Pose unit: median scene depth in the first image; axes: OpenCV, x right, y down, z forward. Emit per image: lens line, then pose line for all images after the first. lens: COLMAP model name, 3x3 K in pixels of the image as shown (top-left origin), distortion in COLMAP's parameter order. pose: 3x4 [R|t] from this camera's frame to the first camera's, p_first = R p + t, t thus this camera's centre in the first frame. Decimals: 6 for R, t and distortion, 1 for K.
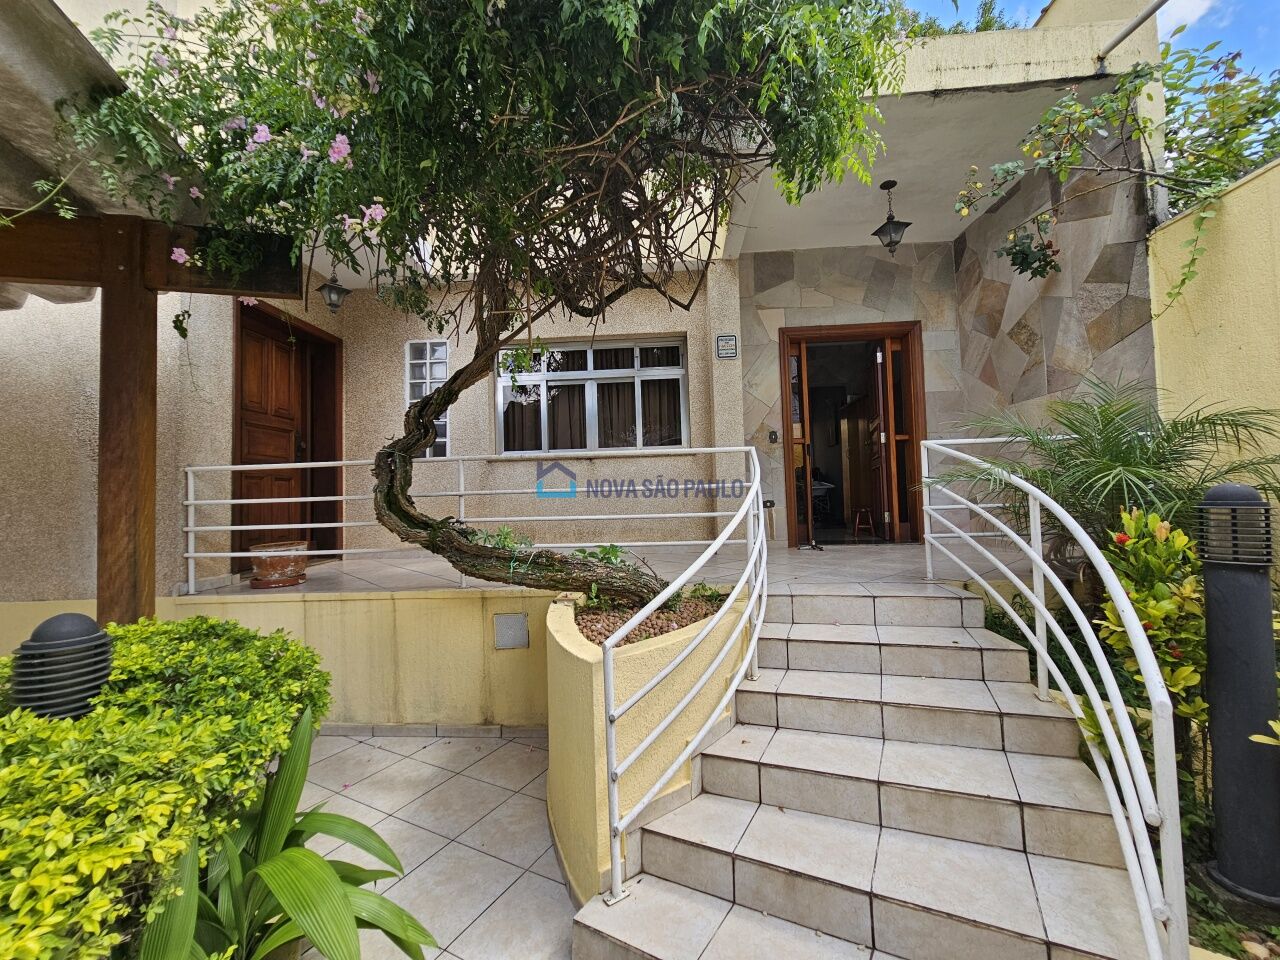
lens RADIAL K [[522.7, 0, 640.8], [0, 522.7, 480.4], [0, 0, 1]] dist [0.002616, -0.001229]
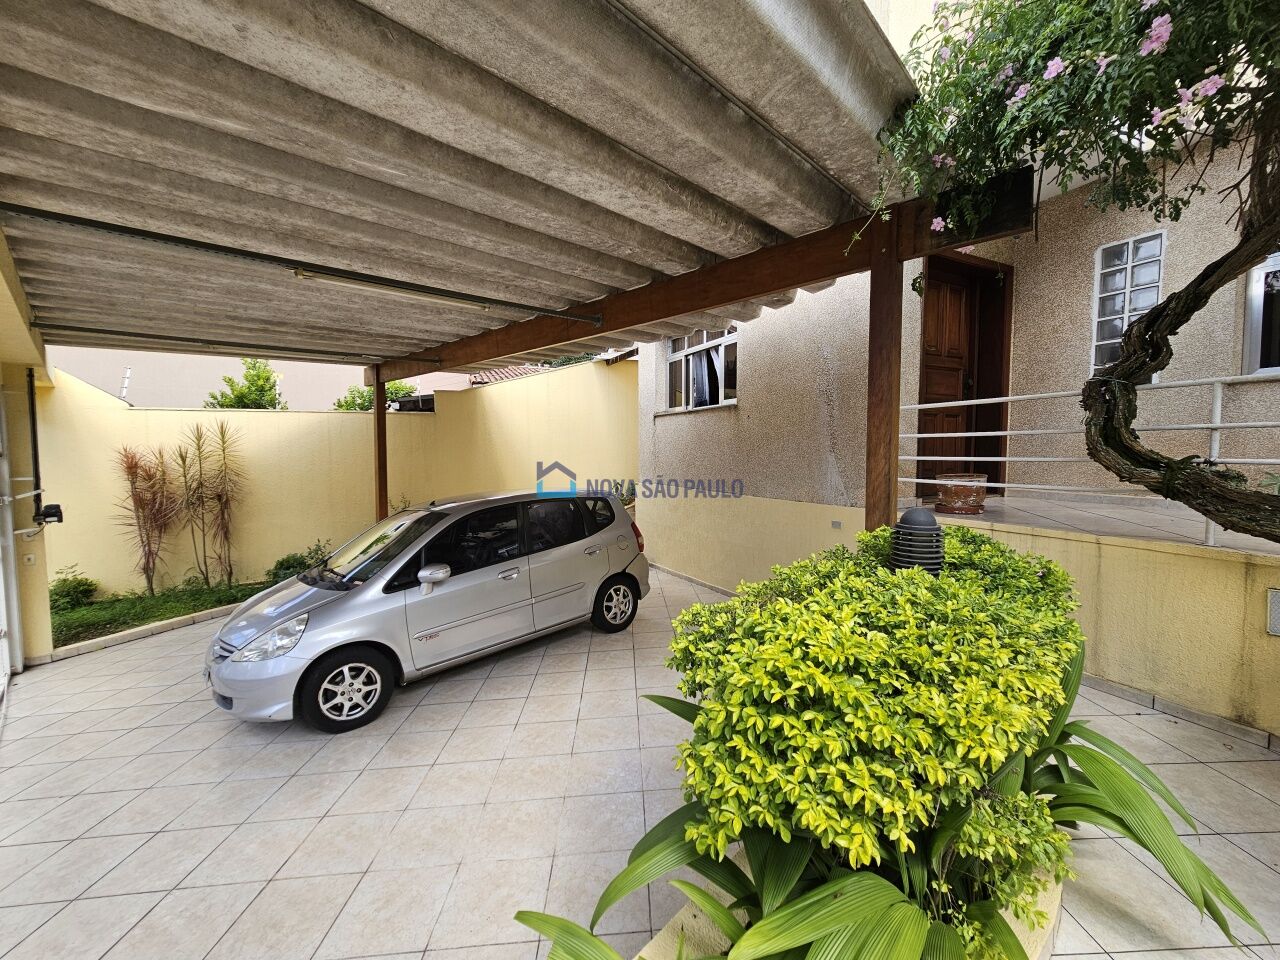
lens RADIAL K [[522.7, 0, 640.2], [0, 522.7, 479.2], [0, 0, 1]] dist [0.002616, -0.001229]
pose [[0.501525, 0.077820, -0.861636, -0.097745], [0.021368, 0.994528, 0.102260, 0.005911], [0.864879, -0.069698, 0.497118, -0.133214]]
